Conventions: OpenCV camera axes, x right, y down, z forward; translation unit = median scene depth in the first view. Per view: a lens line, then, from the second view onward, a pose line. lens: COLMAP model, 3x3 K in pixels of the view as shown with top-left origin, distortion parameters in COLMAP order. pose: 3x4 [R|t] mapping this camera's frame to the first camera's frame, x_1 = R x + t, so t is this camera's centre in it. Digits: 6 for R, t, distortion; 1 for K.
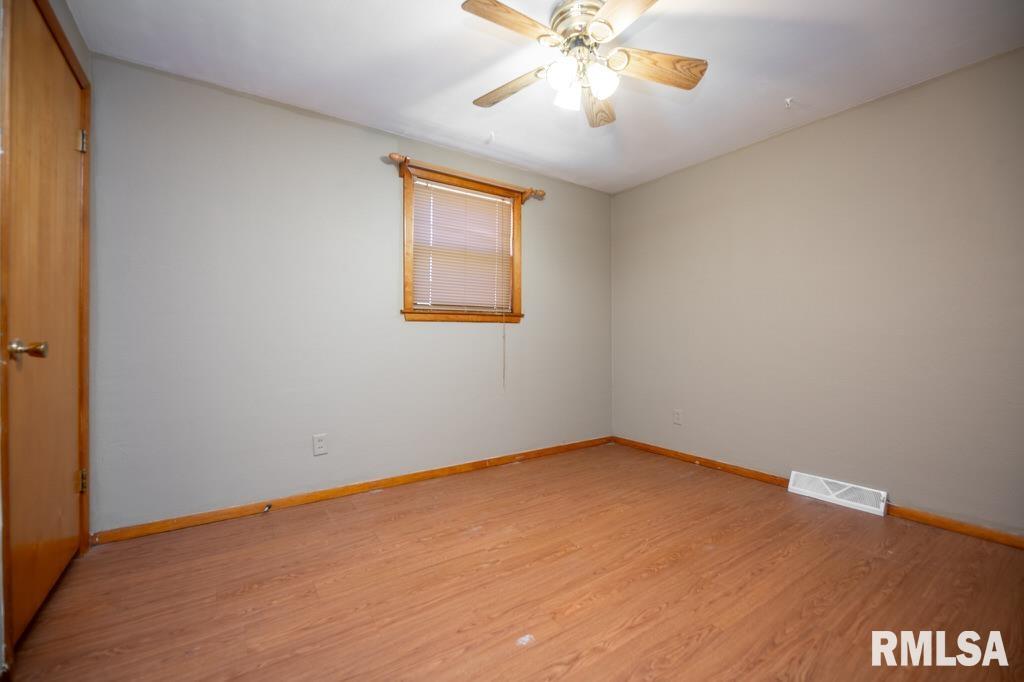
lens RADIAL K [[415.2, 0, 519.9], [0, 415.2, 338.8], [0, 0, 1]] dist [-0.000449, -0.000162]
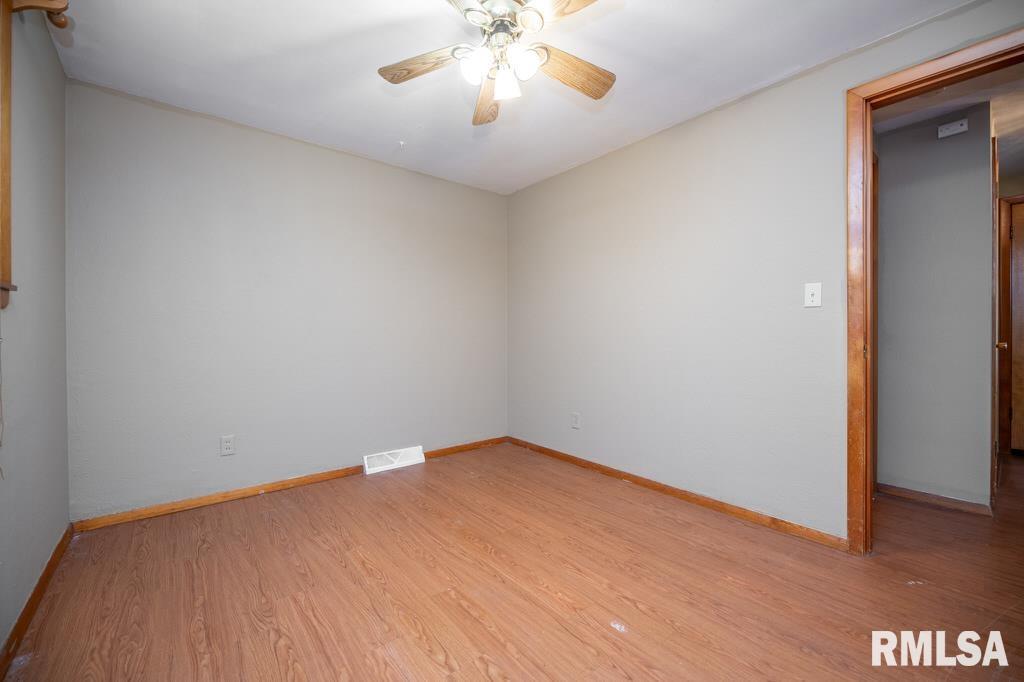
lens RADIAL K [[415.2, 0, 519.9], [0, 415.2, 338.8], [0, 0, 1]] dist [-0.000449, -0.000162]
pose [[-0.066609, -0.006530, 0.997758, -0.731513], [0.003860, 0.999969, 0.006803, -0.014069], [-0.997772, 0.004304, -0.066582, 0.941046]]
